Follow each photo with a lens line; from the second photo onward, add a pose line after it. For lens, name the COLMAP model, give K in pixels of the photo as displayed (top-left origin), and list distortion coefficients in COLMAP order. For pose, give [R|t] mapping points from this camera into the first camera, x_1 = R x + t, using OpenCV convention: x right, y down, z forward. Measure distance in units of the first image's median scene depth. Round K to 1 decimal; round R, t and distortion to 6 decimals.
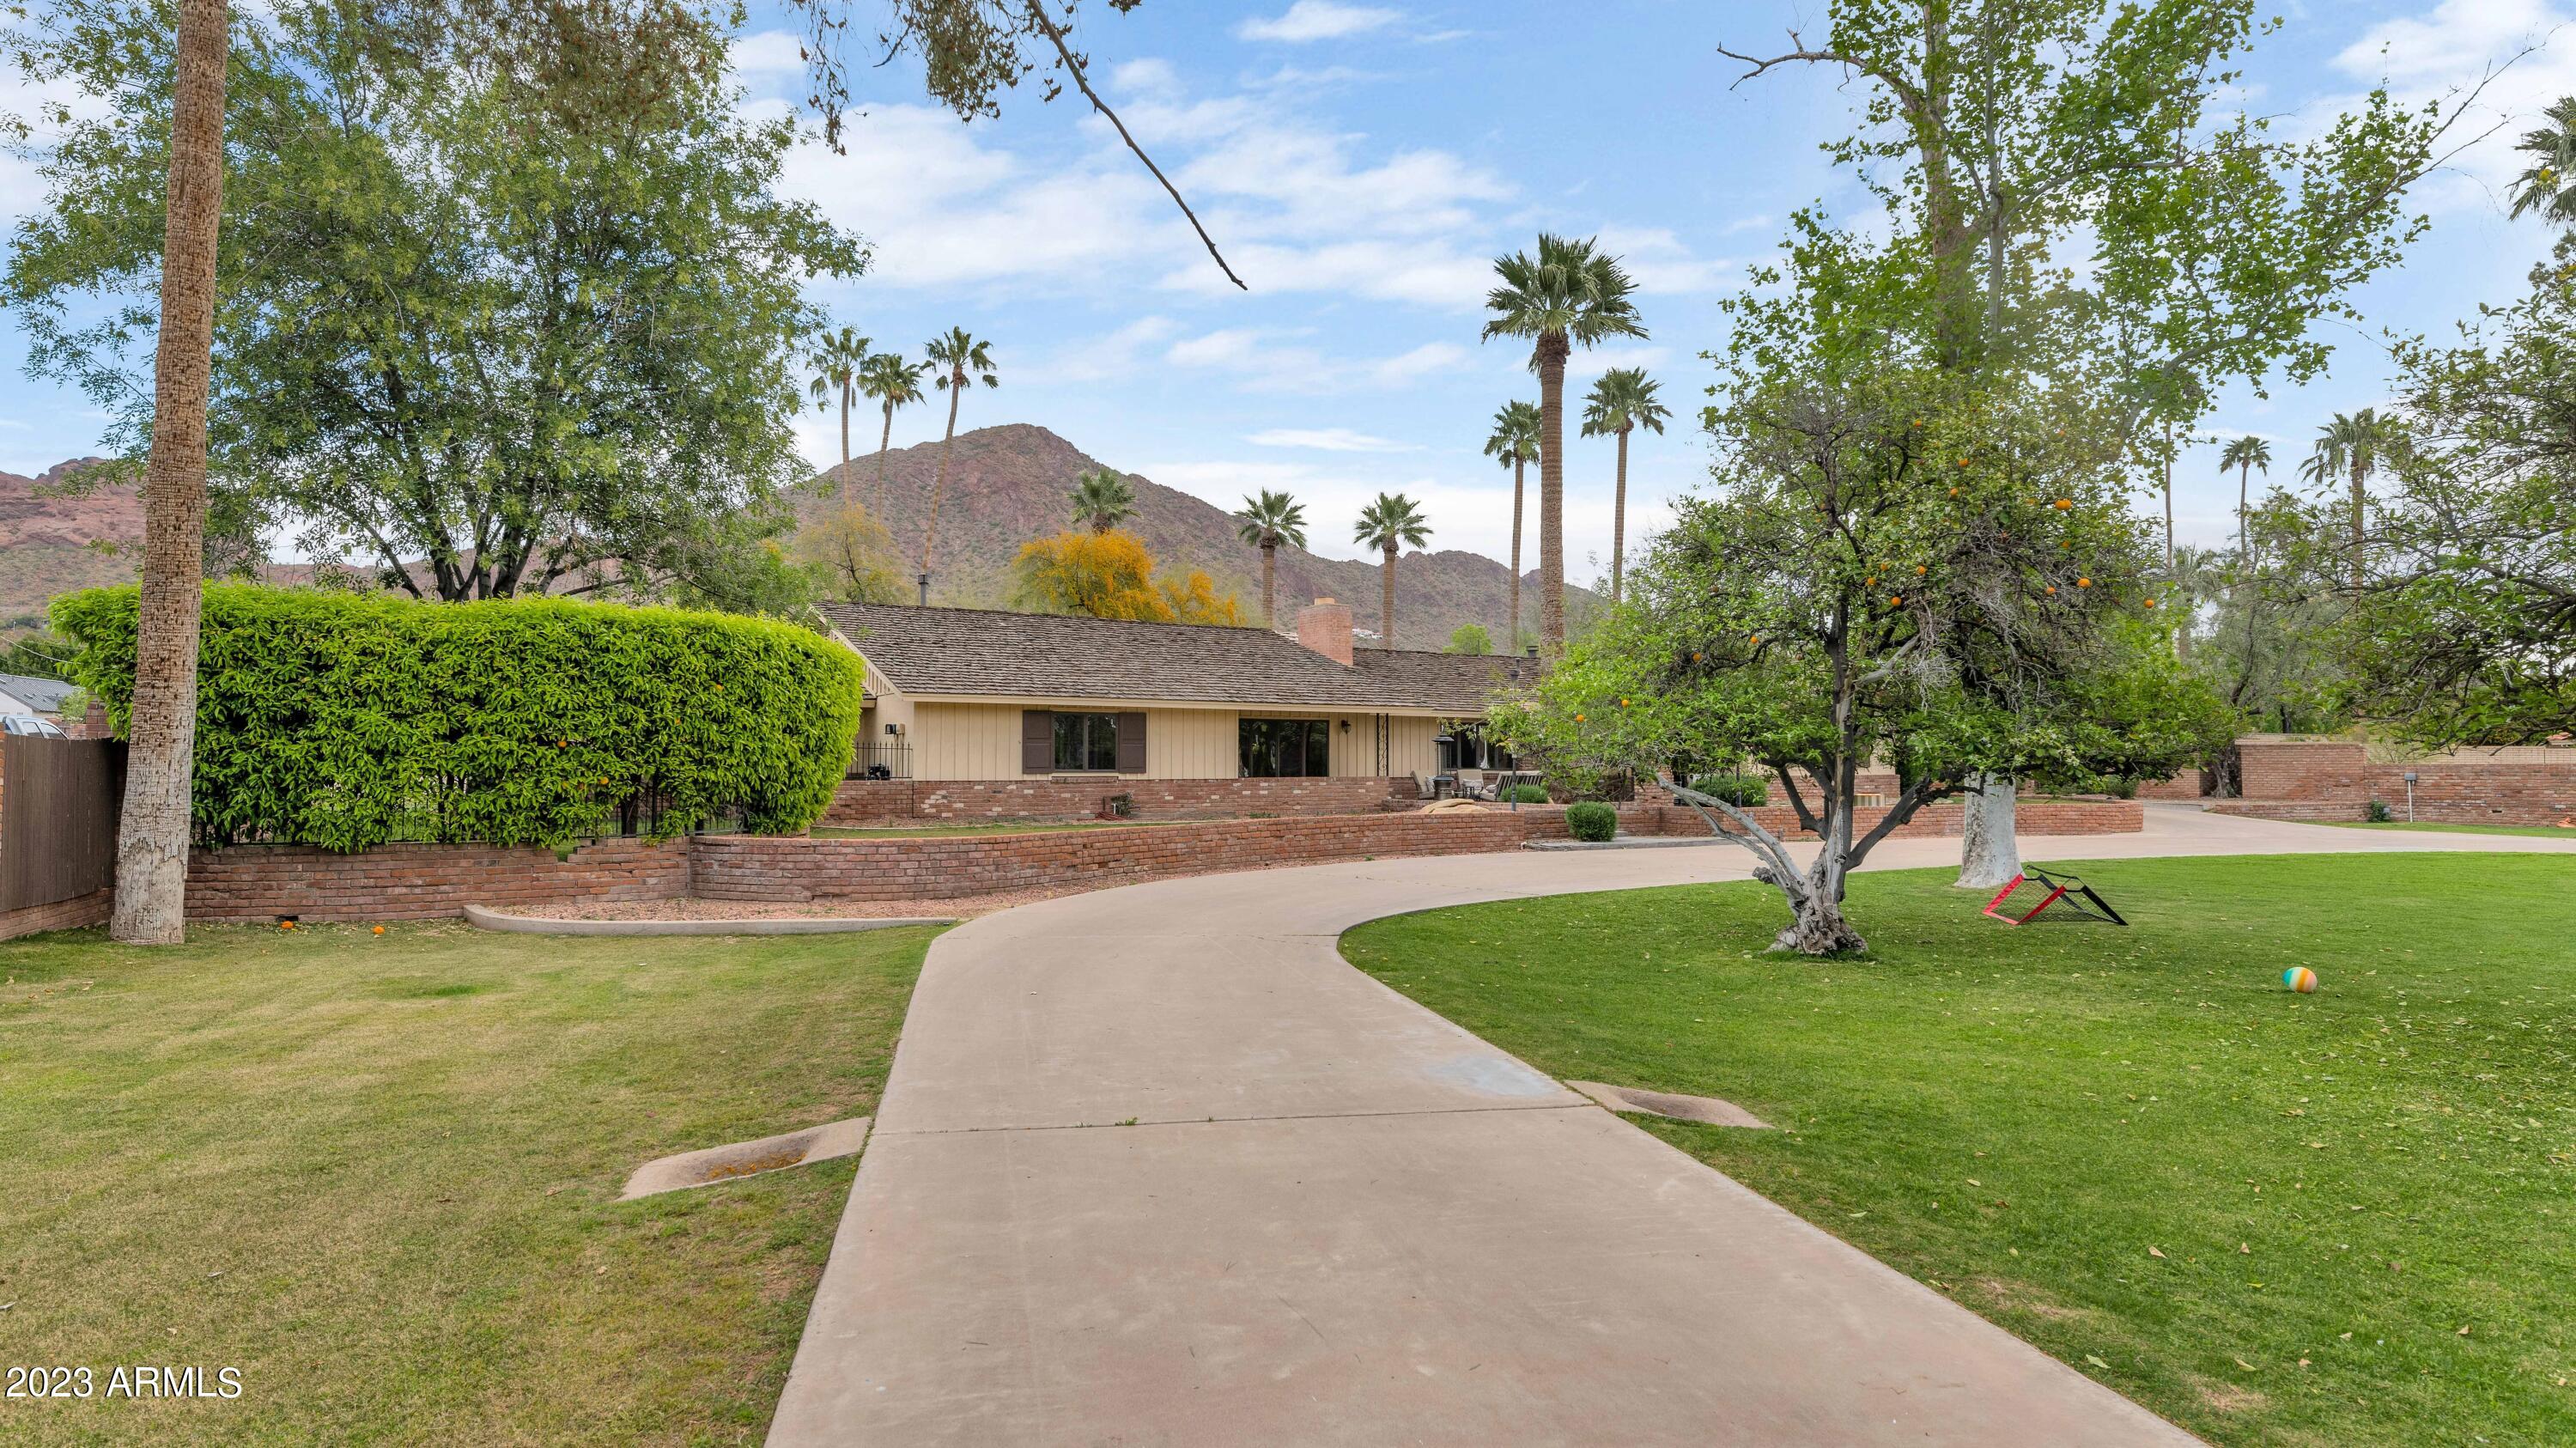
lens RADIAL K [[1479.0, 0, 1292.7], [0, 1479.0, 721.5], [0, 0, 1]] dist [-0.000632, 0.000054]
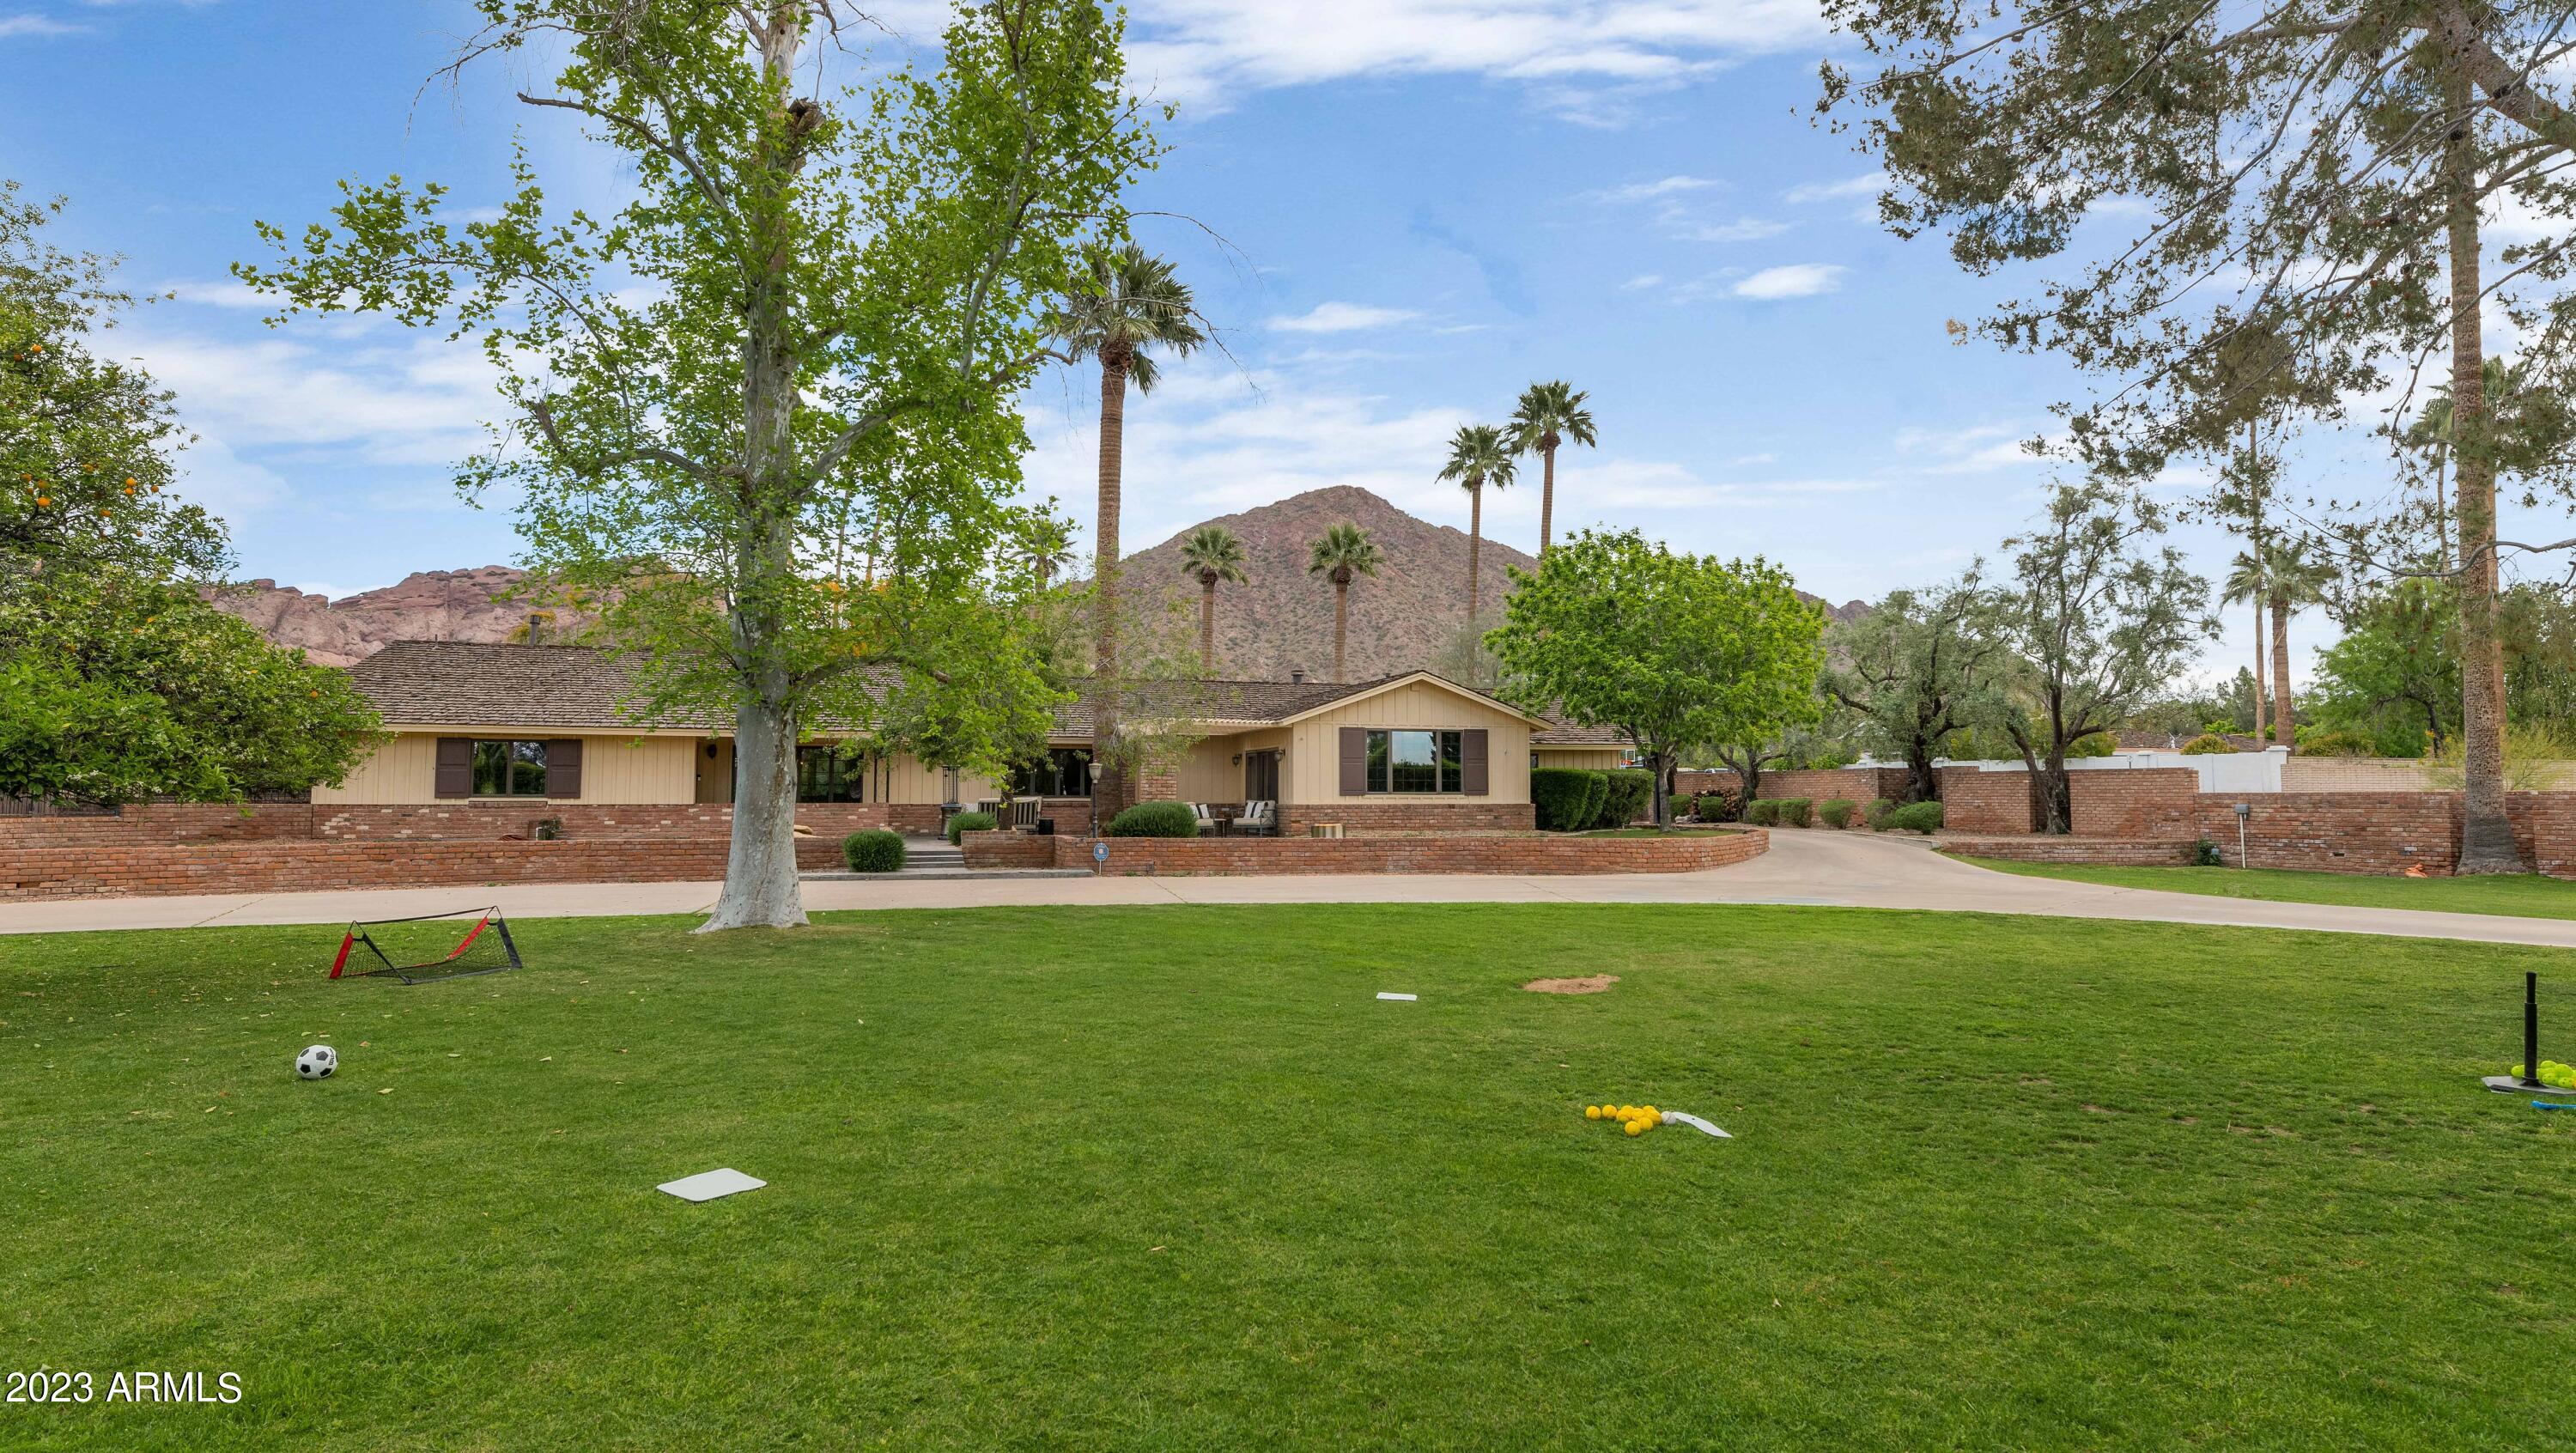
lens RADIAL K [[1361.2, 0, 1275.8], [0, 1361.2, 734.4], [0, 0, 1]] dist [-0.005224, -0.000504]
pose [[0.961289, -0.010443, -0.275343, 0.492262], [0.005927, 0.999834, -0.017227, 0.007487], [0.275478, 0.014928, 0.961192, 0.173707]]
